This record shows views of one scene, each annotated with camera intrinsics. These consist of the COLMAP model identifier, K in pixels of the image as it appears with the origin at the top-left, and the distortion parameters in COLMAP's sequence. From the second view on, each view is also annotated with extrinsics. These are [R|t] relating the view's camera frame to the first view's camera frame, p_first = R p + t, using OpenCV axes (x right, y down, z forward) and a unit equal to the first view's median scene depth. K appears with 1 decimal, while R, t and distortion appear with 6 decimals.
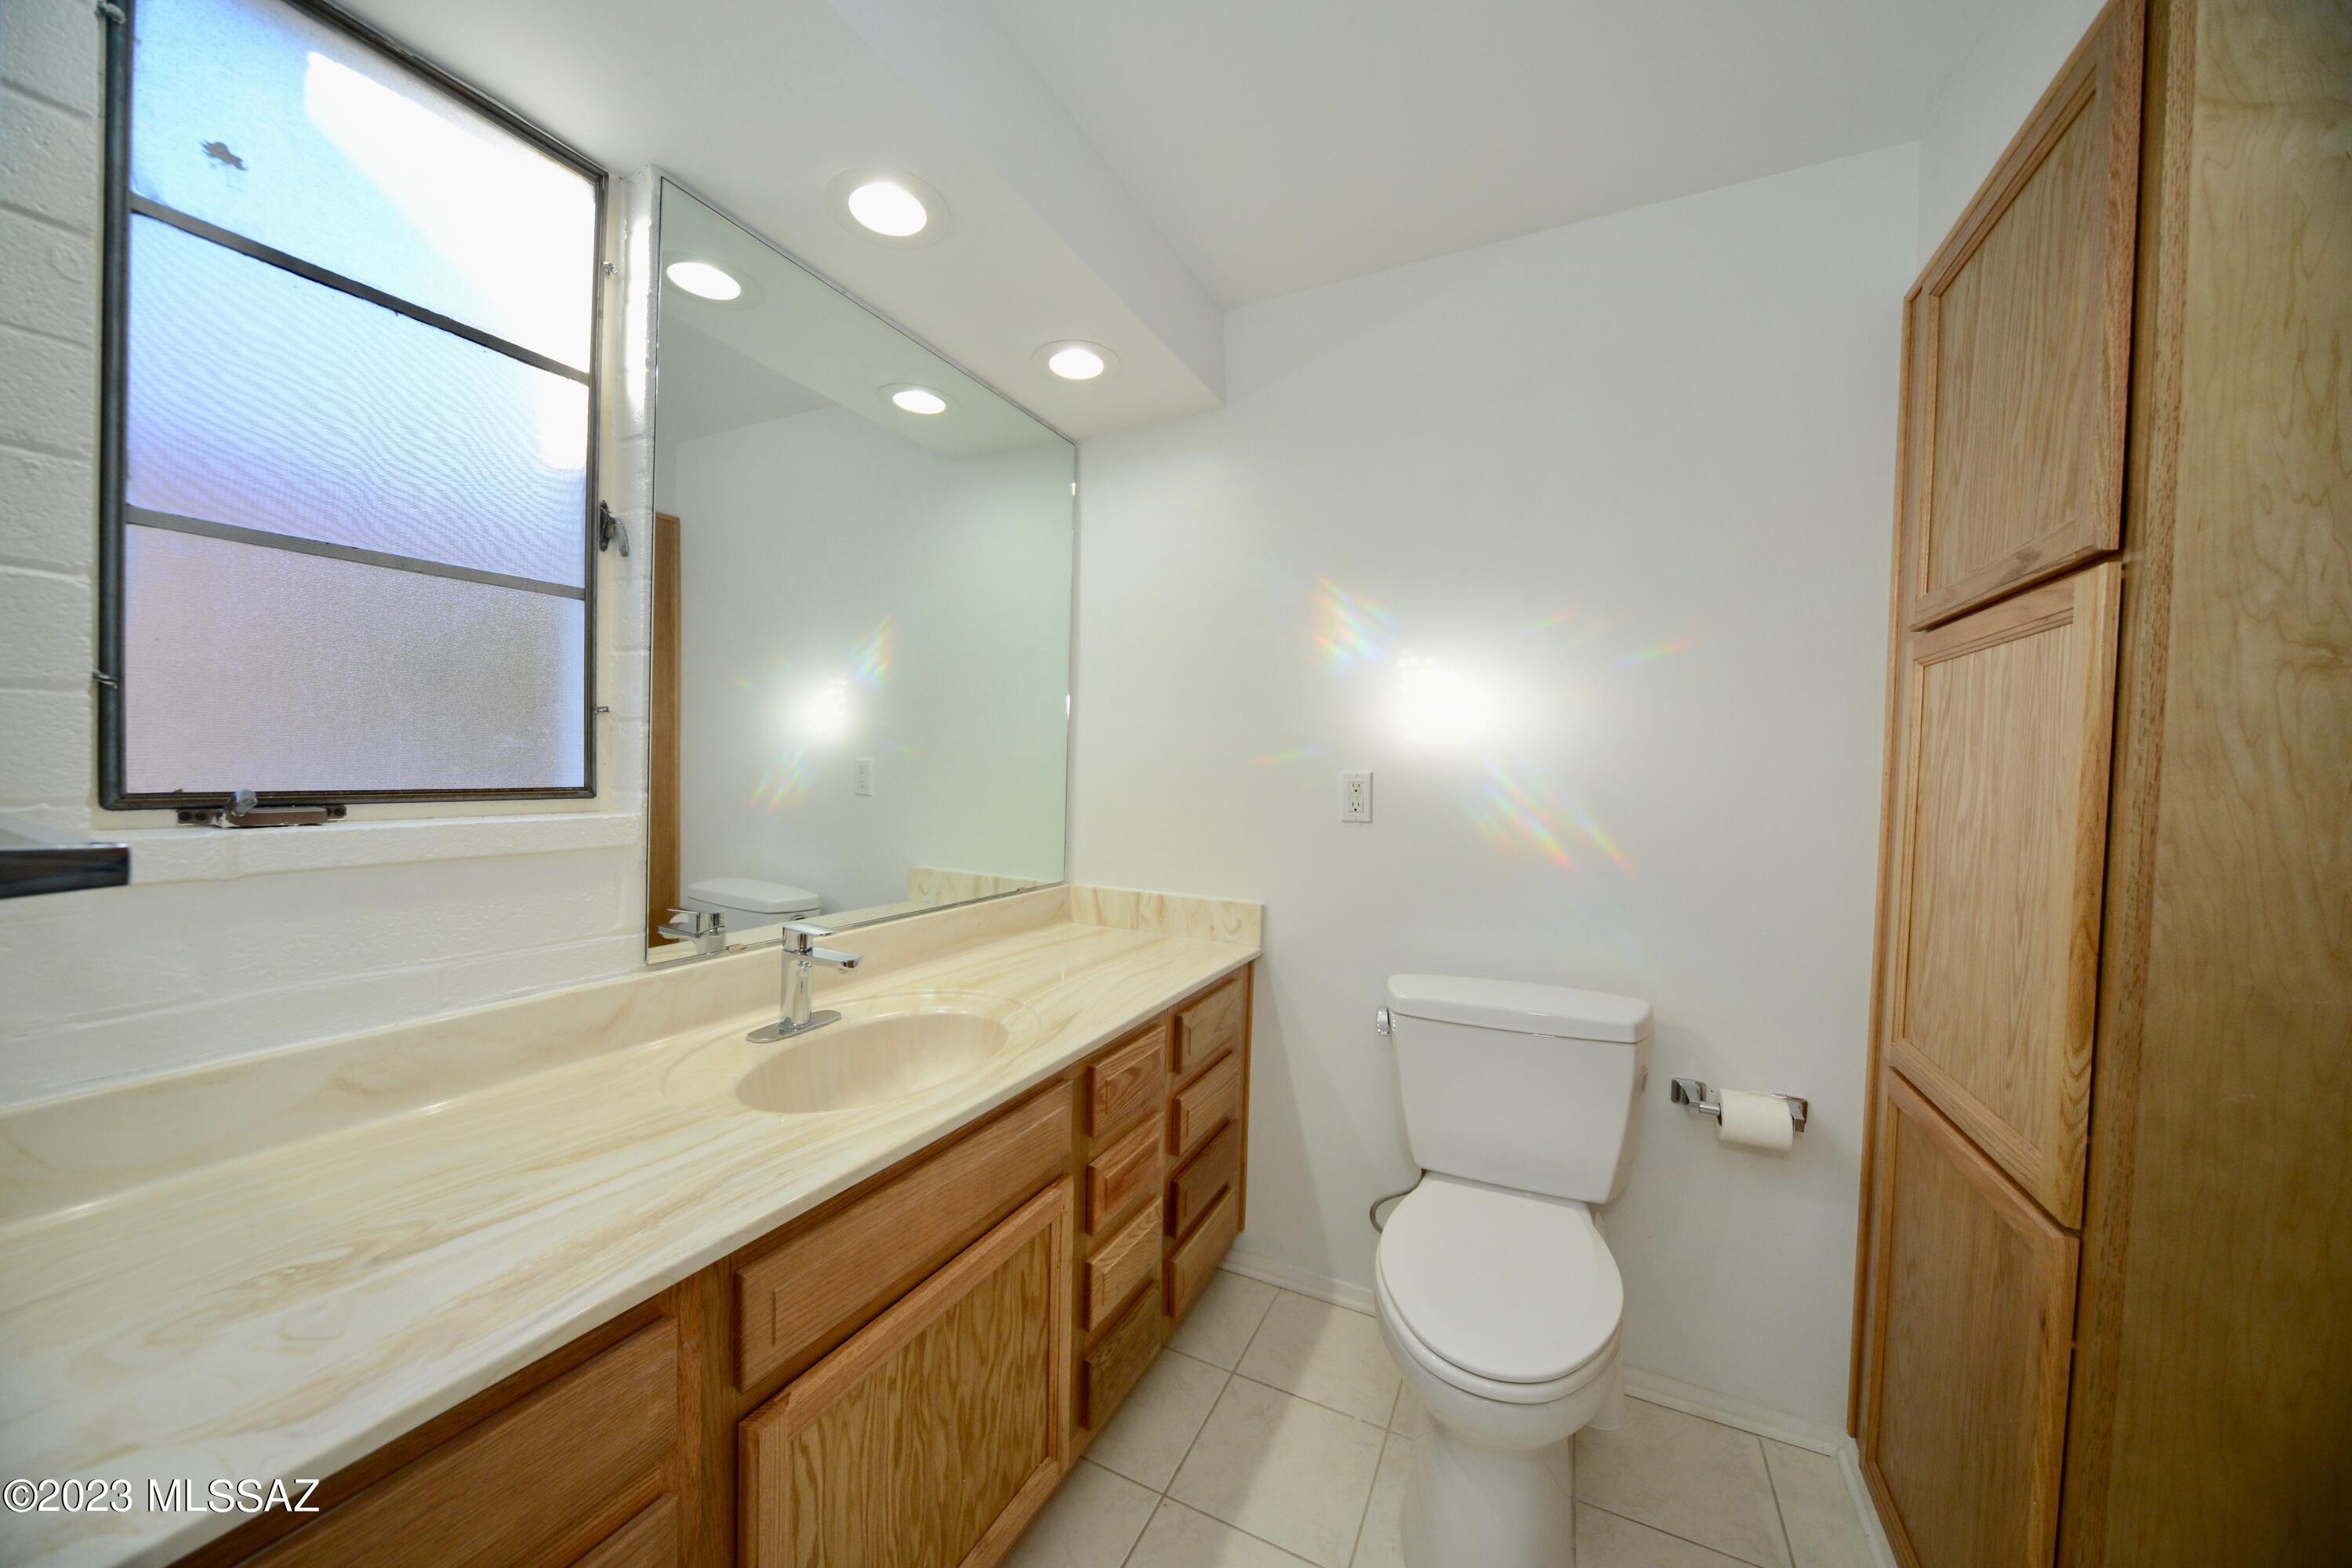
lens RADIAL K [[817.1, 0, 1175.4], [0, 817.1, 781.8], [0, 0, 1]] dist [-0.011699, 0.000471]
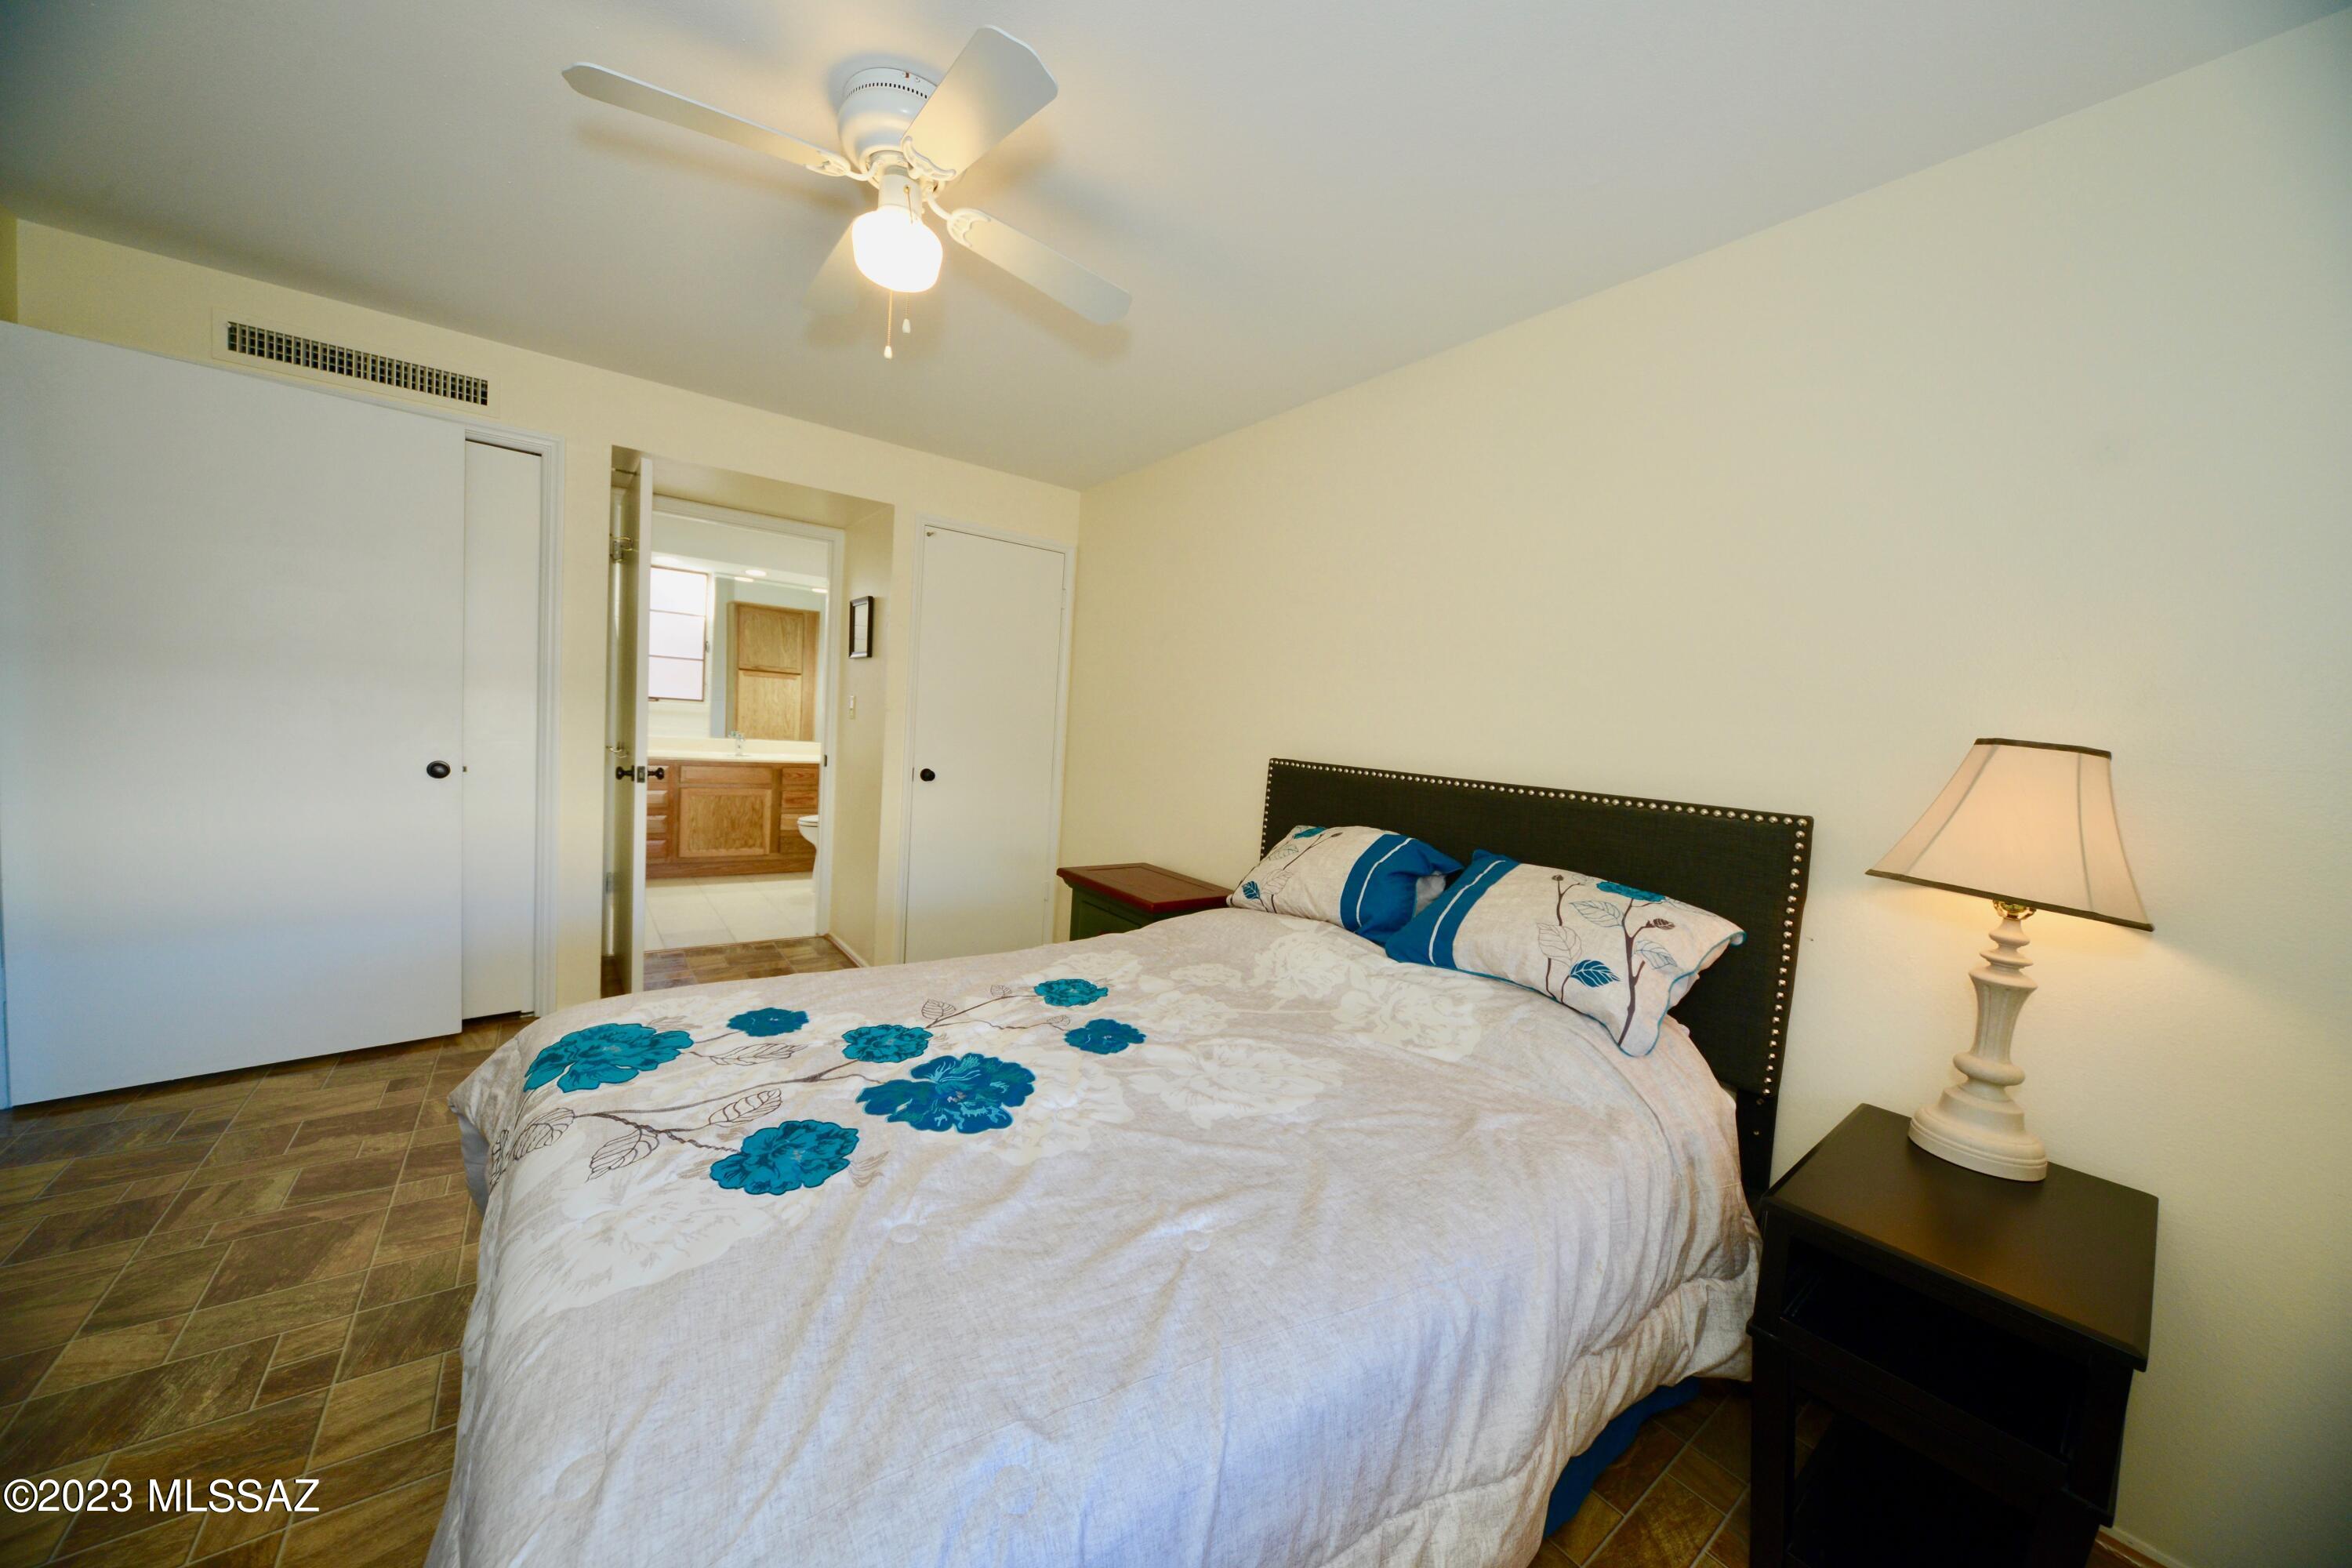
lens RADIAL K [[817.1, 0, 1173.3], [0, 817.1, 780.4], [0, 0, 1]] dist [-0.011699, 0.000471]
pose [[0.896768, 0.062108, -0.438122, 3.998436], [-0.048447, 0.997930, 0.042304, 0.138592], [0.439842, -0.016711, 0.897920, -2.160211]]
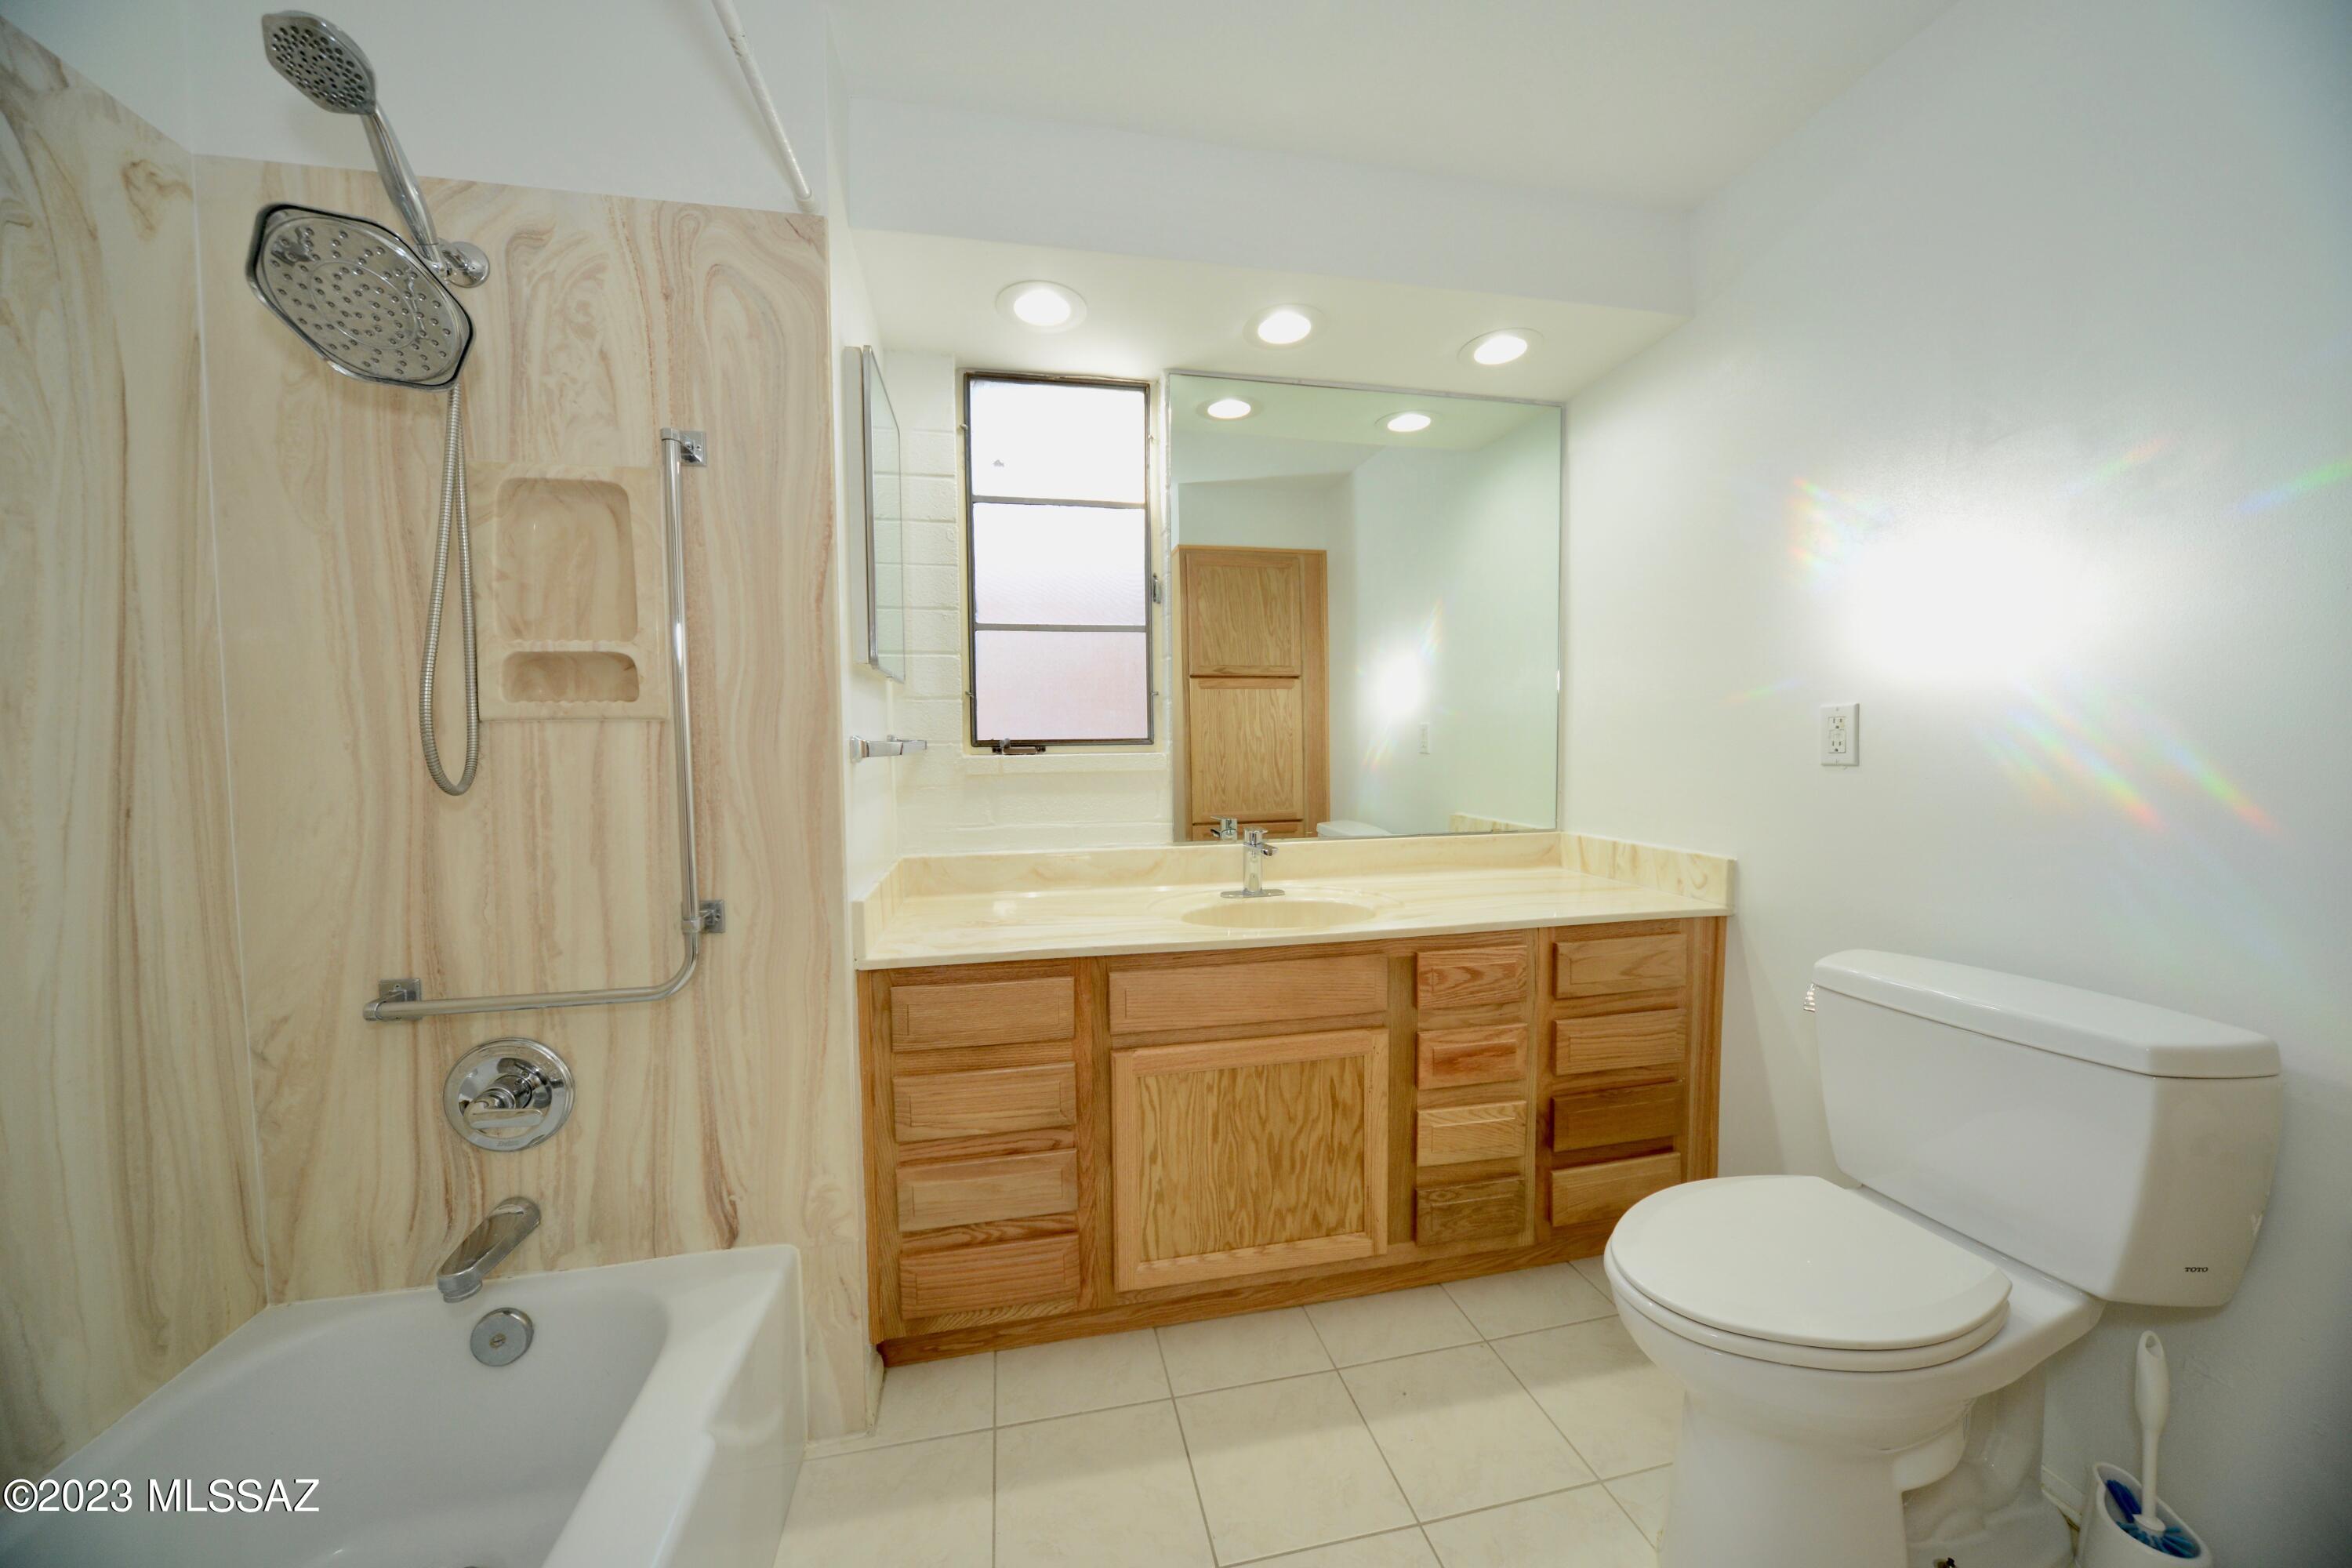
lens RADIAL K [[817.1, 0, 1172.7], [0, 817.1, 778.2], [0, 0, 1]] dist [-0.011699, 0.000471]
pose [[0.621762, 0.004617, -0.783192, 0.690470], [0.009992, 0.999854, 0.013827, 0.068685], [0.783142, -0.016423, 0.621626, -0.061124]]
